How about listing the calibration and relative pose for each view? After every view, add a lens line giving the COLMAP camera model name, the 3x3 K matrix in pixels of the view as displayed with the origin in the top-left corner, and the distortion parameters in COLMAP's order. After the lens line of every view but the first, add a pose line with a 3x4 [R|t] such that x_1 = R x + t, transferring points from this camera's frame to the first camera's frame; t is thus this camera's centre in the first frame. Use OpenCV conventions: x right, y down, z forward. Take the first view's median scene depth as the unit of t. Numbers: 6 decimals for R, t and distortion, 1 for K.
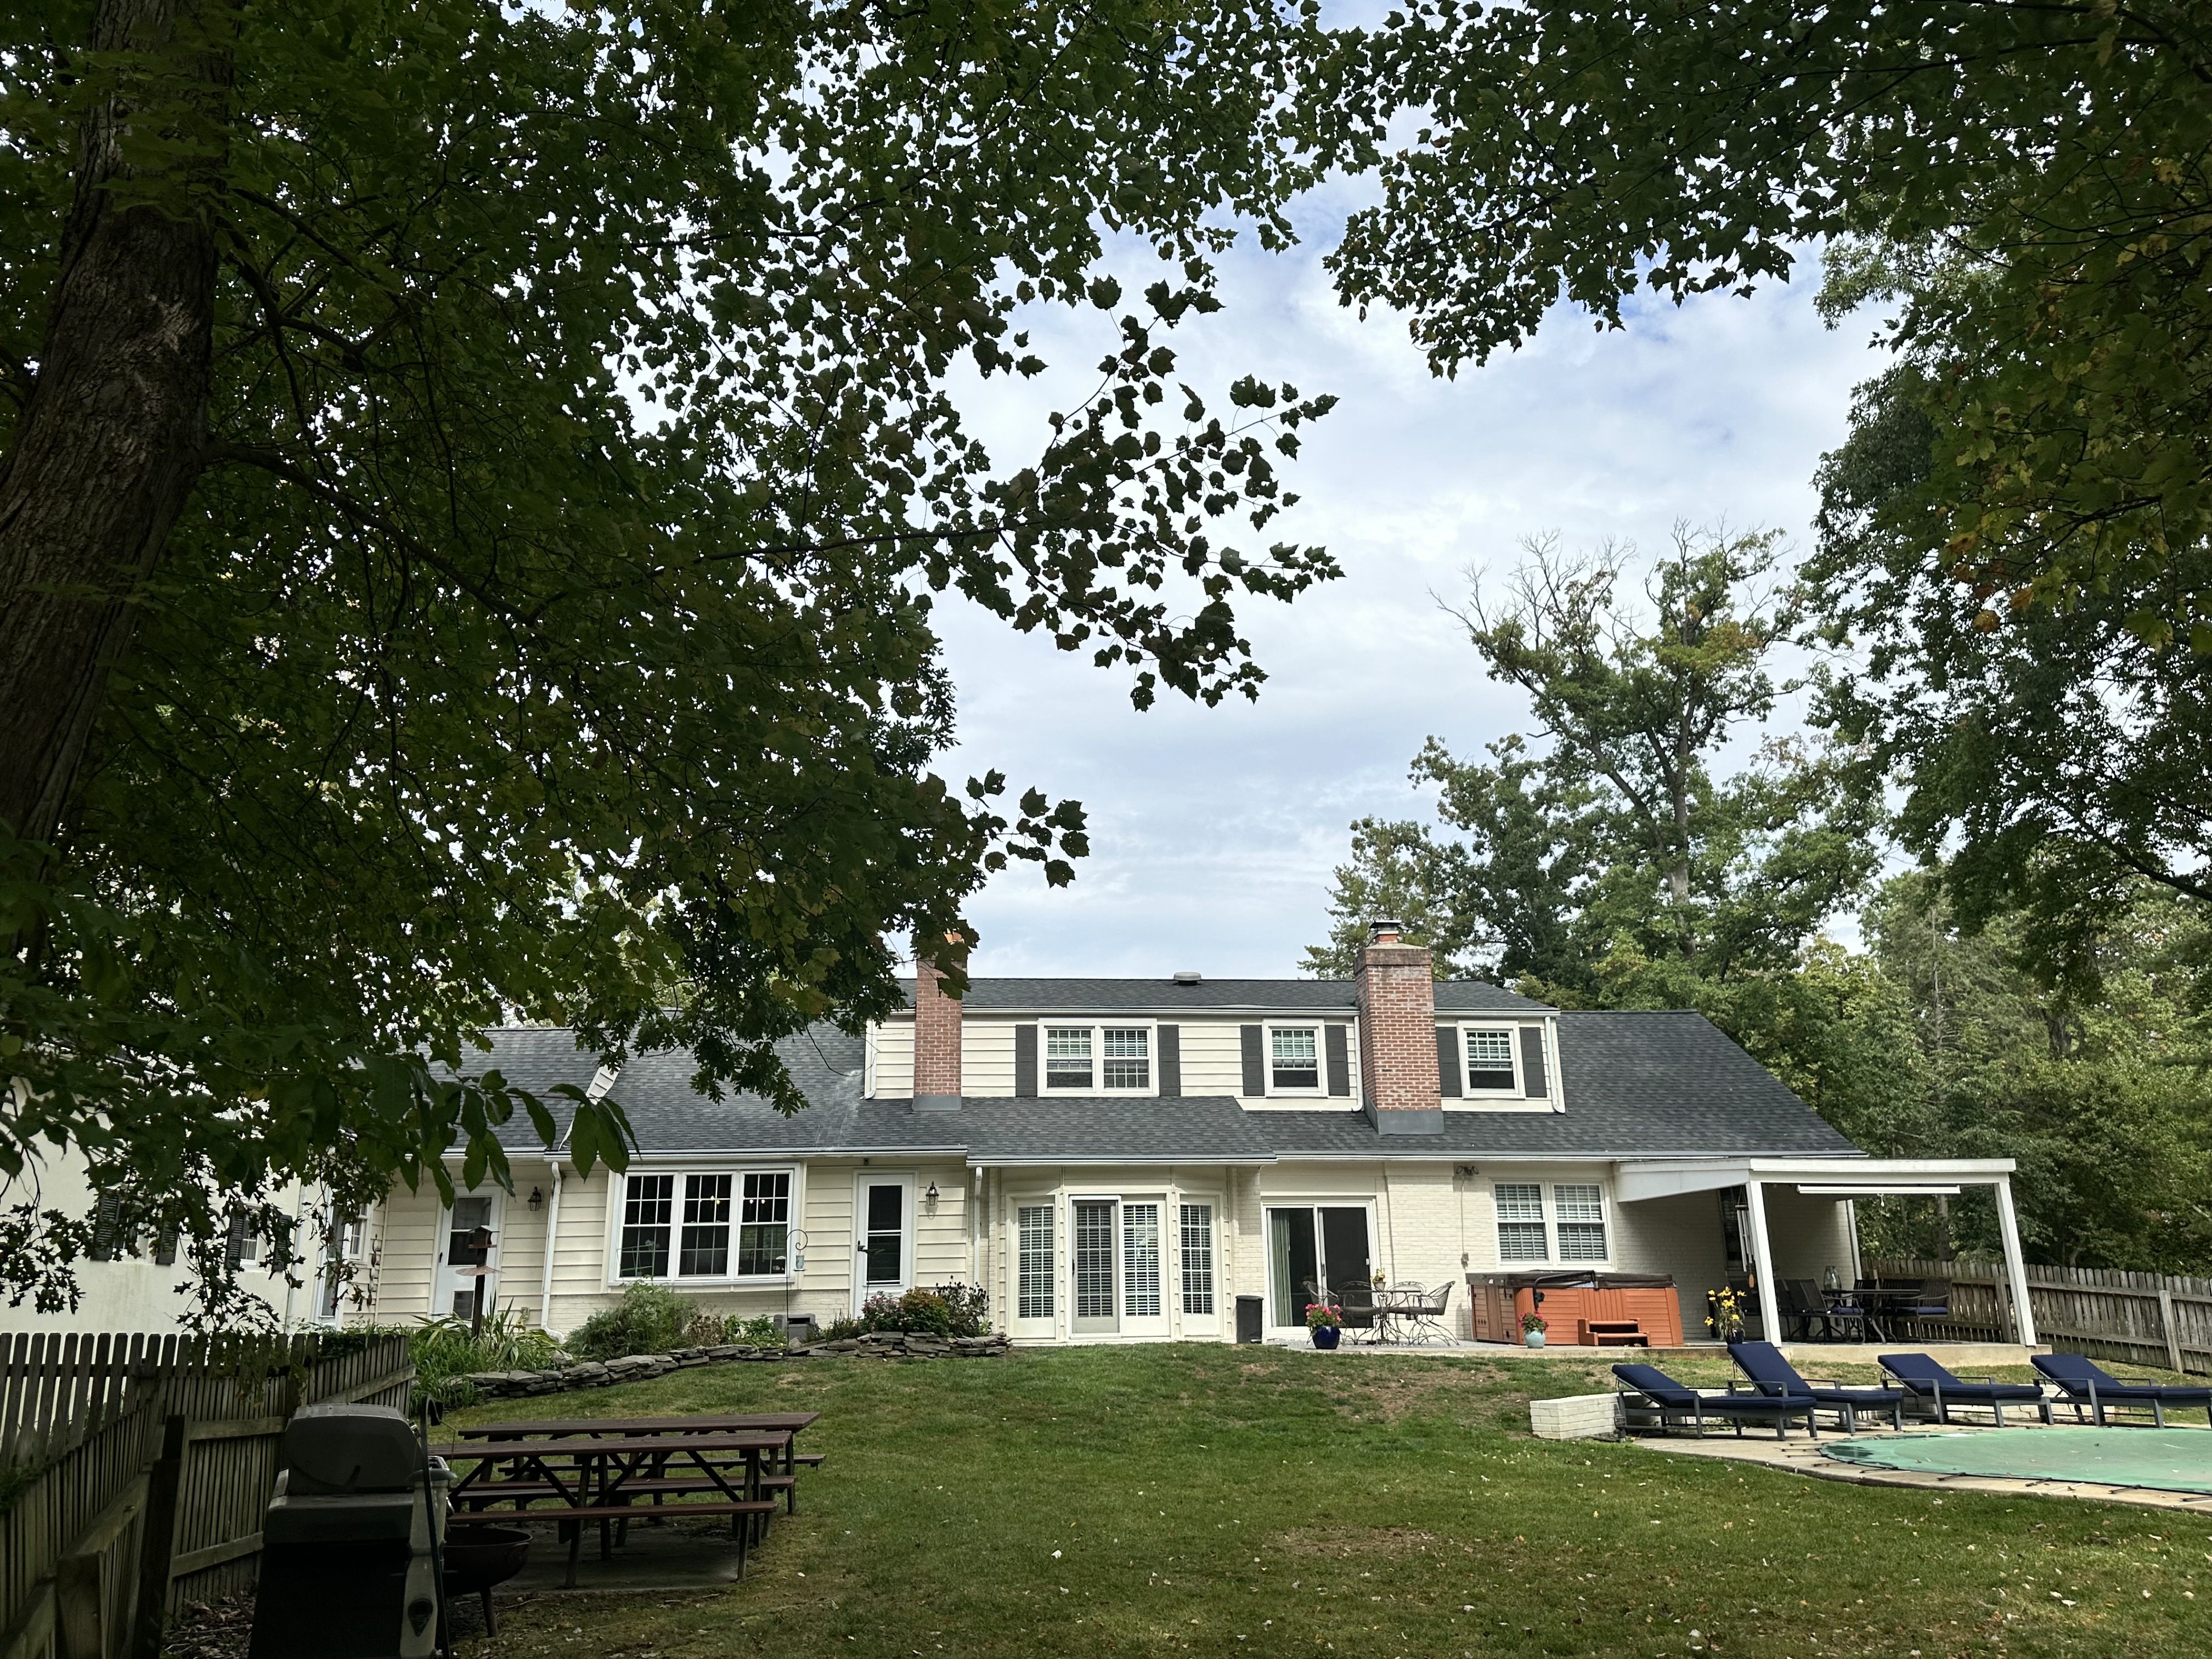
lens RADIAL K [[1629.9, 0, 1106.0], [0, 1629.9, 829.5], [0, 0, 1]] dist [0.199137, -0.370577]
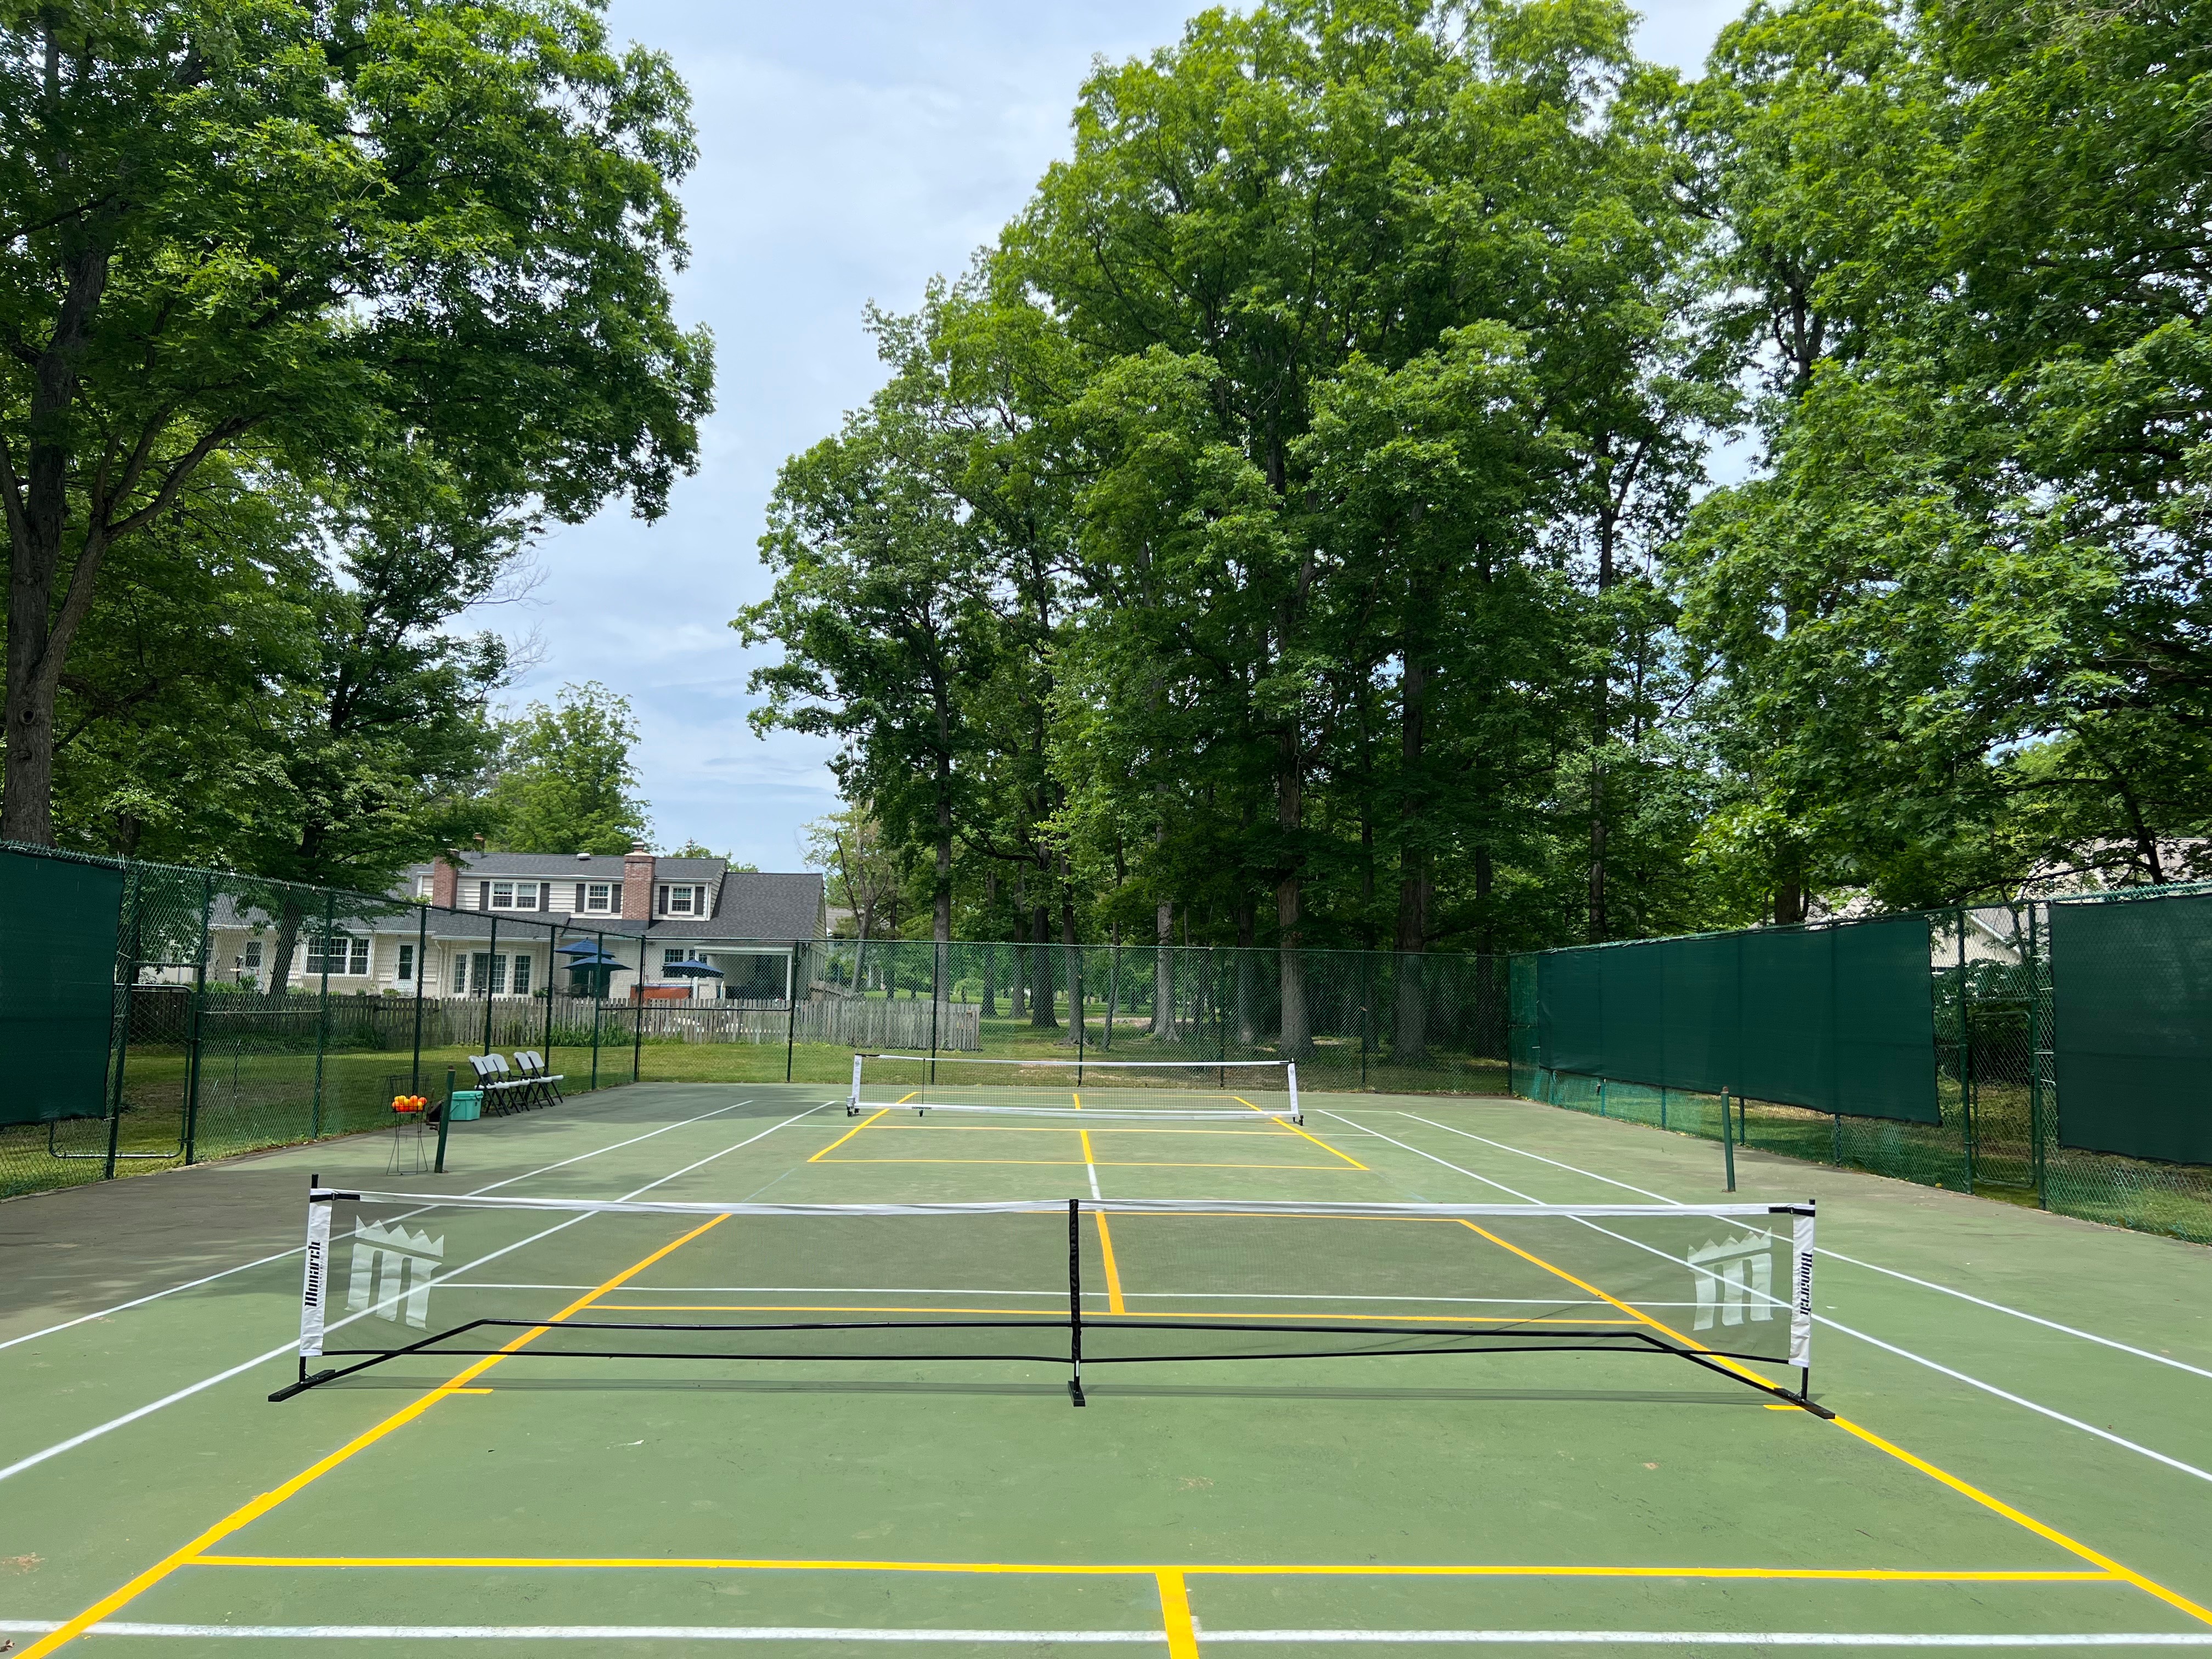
lens RADIAL K [[1689.7, 0, 1106.0], [0, 1689.7, 829.5], [0, 0, 1]] dist [-0.009818, -0.002313]
pose [[0.999425, 0.031875, -0.011549, 0.929299], [-0.029495, 0.985450, 0.167387, -0.415551], [0.016716, -0.166950, 0.985824, -1.489596]]
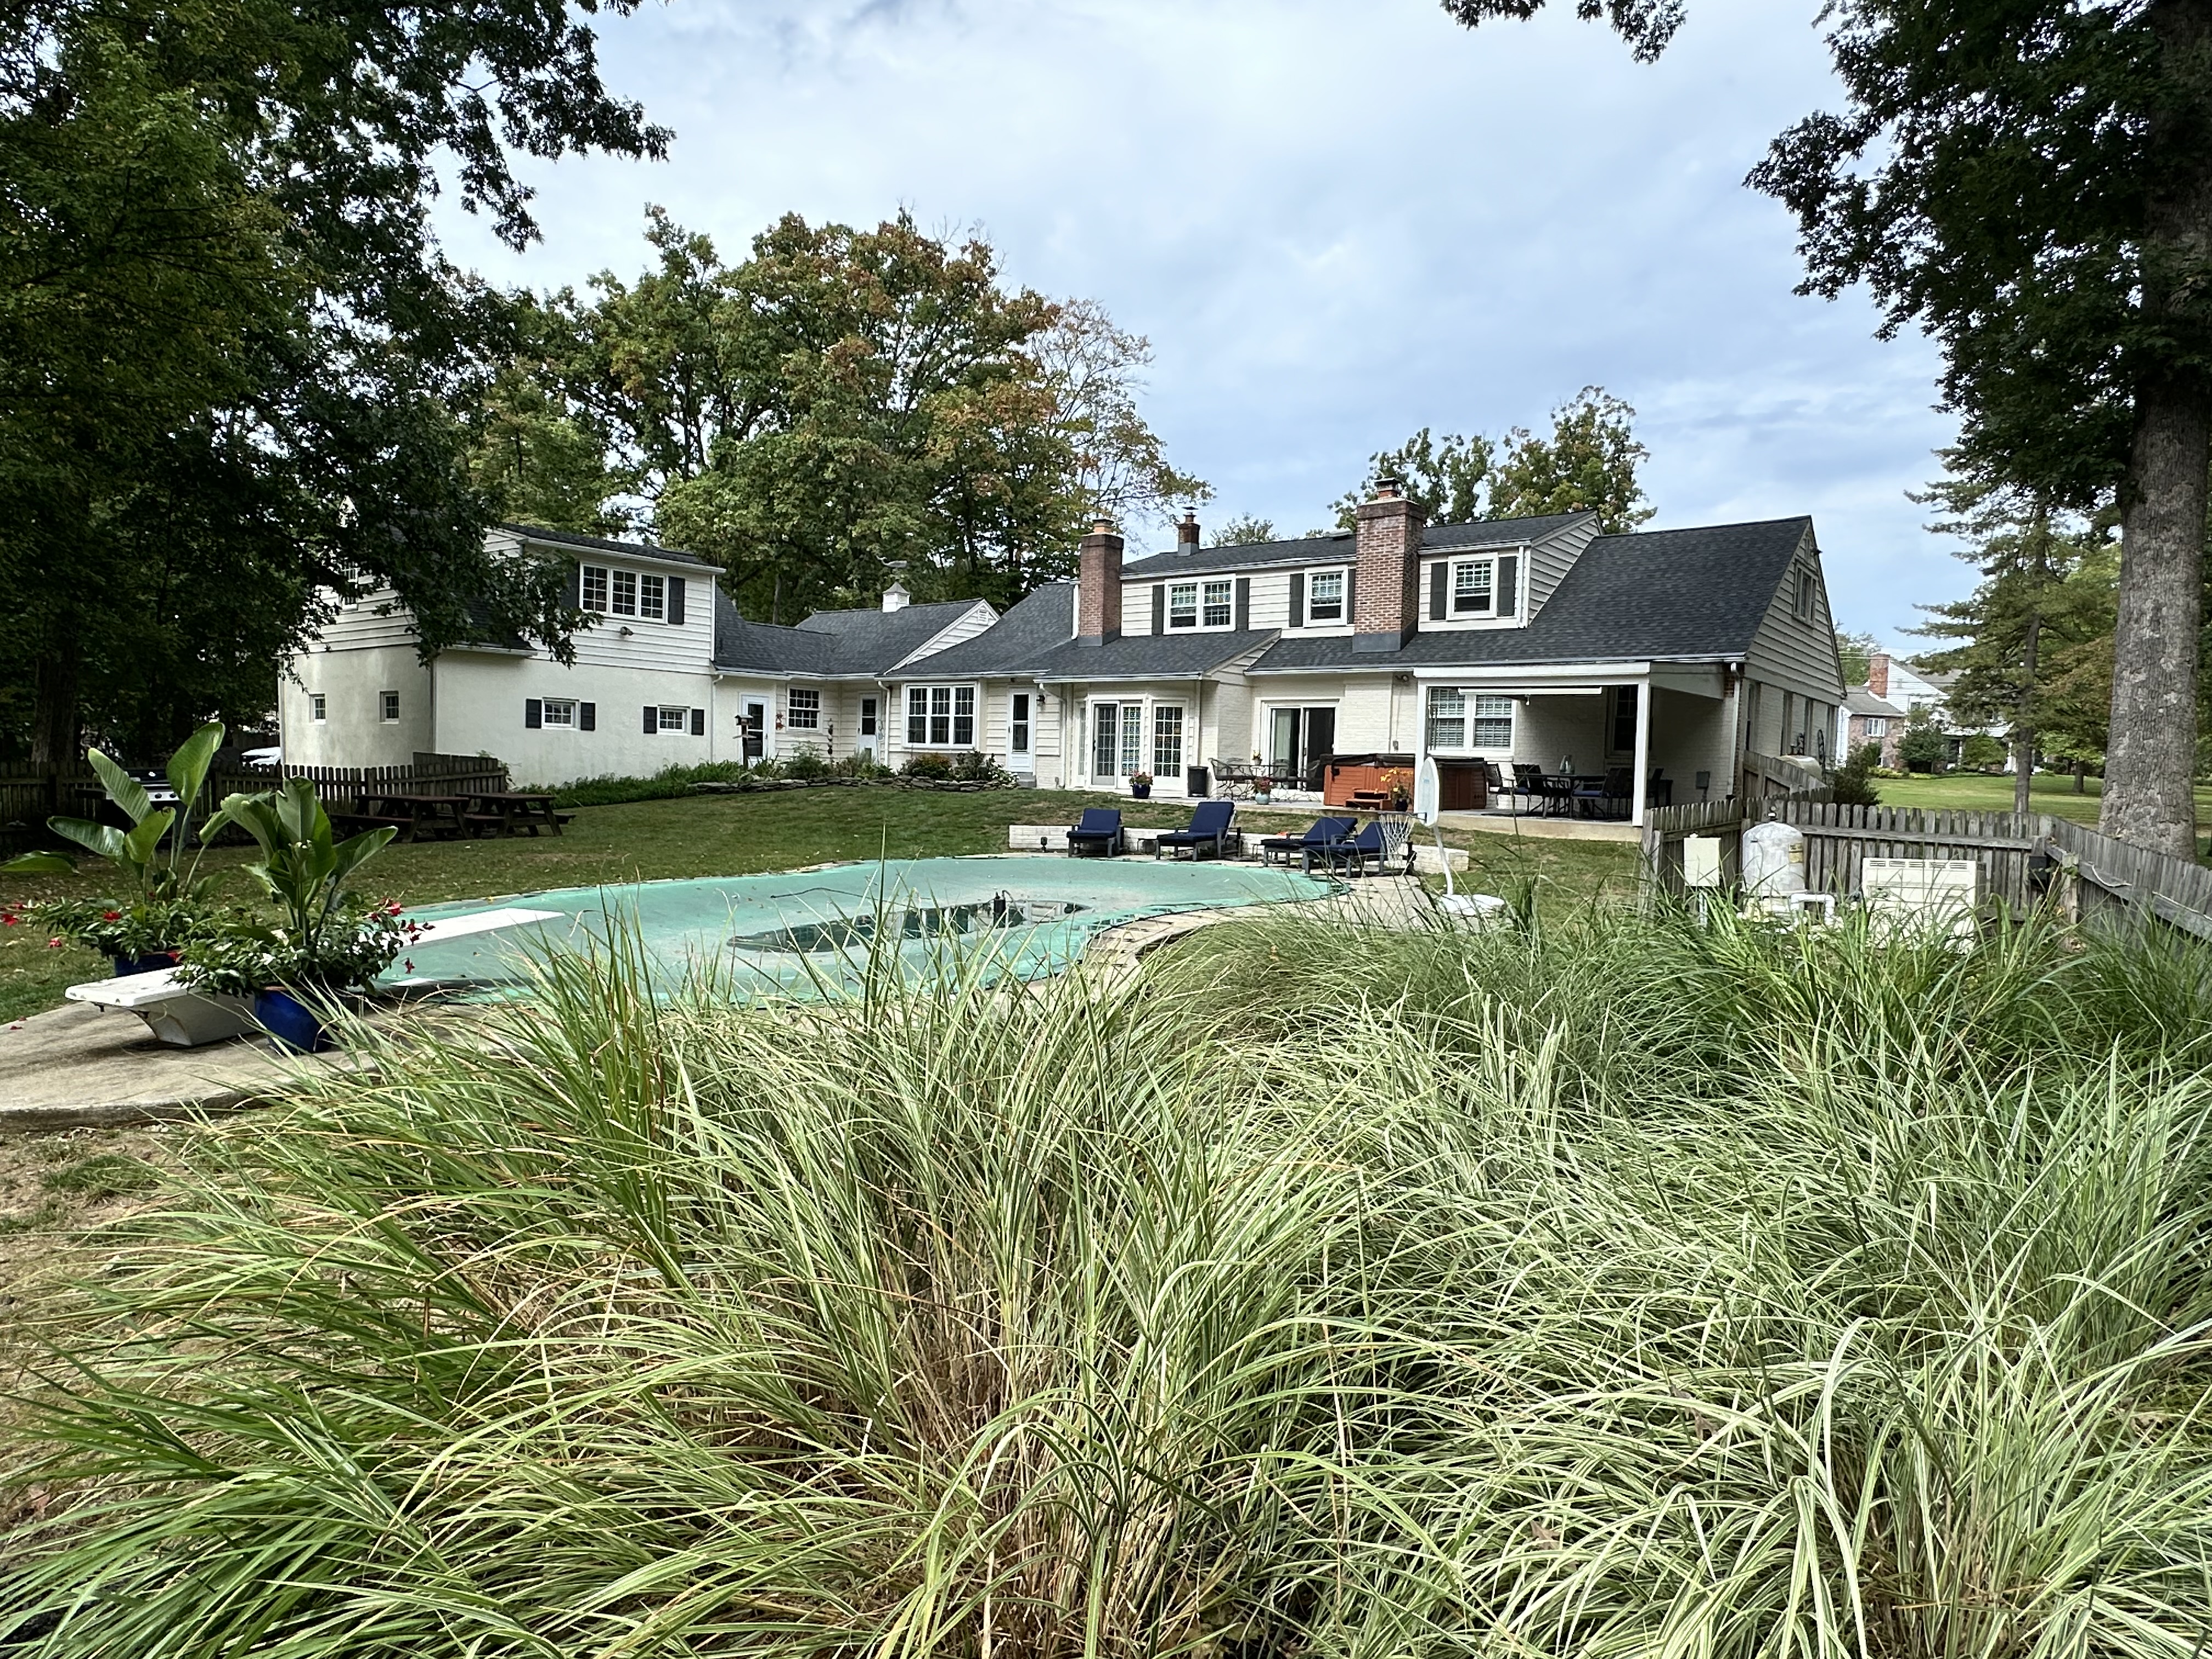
lens RADIAL K [[1300.8, 0, 1101.3], [0, 1300.8, 852.7], [0, 0, 1]] dist [-0.005778, -0.000960]
pose [[0.720266, 0.078836, -0.689204, 0.745677], [0.156660, 0.949369, 0.272317, 0.024447], [0.675777, -0.304111, 0.671448, 0.130480]]
